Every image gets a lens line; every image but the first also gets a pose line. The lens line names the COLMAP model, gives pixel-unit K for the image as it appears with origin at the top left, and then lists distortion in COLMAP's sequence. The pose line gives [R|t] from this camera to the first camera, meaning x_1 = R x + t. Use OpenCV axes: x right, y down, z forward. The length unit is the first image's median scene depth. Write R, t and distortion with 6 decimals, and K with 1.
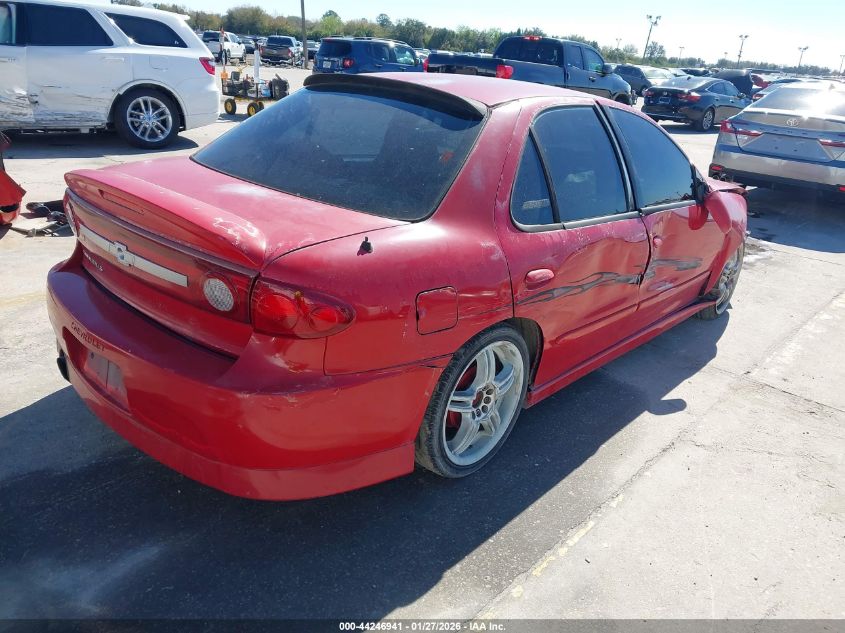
lens RADIAL K [[654.9, 0, 422.9], [0, 654.9, 318.0], [0, 0, 1]] dist [0.009875, -0.008486]
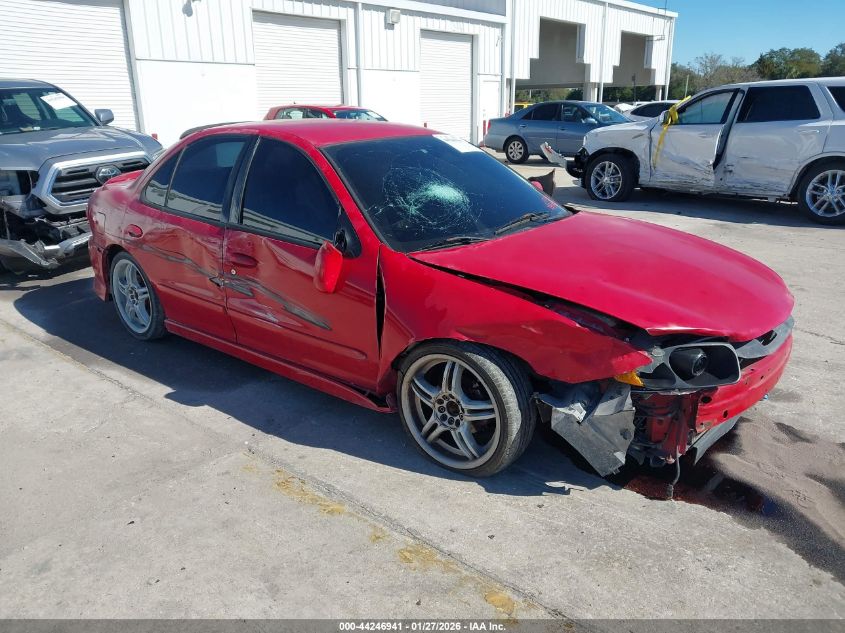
lens RADIAL K [[654.9, 0, 423.3], [0, 654.9, 315.3], [0, 0, 1]] dist [0.009875, -0.008486]
pose [[0.058951, 0.235804, -0.970011, 0.515844], [-0.354722, 0.913233, 0.200444, -0.132945], [0.933111, 0.332268, 0.137481, 0.409803]]
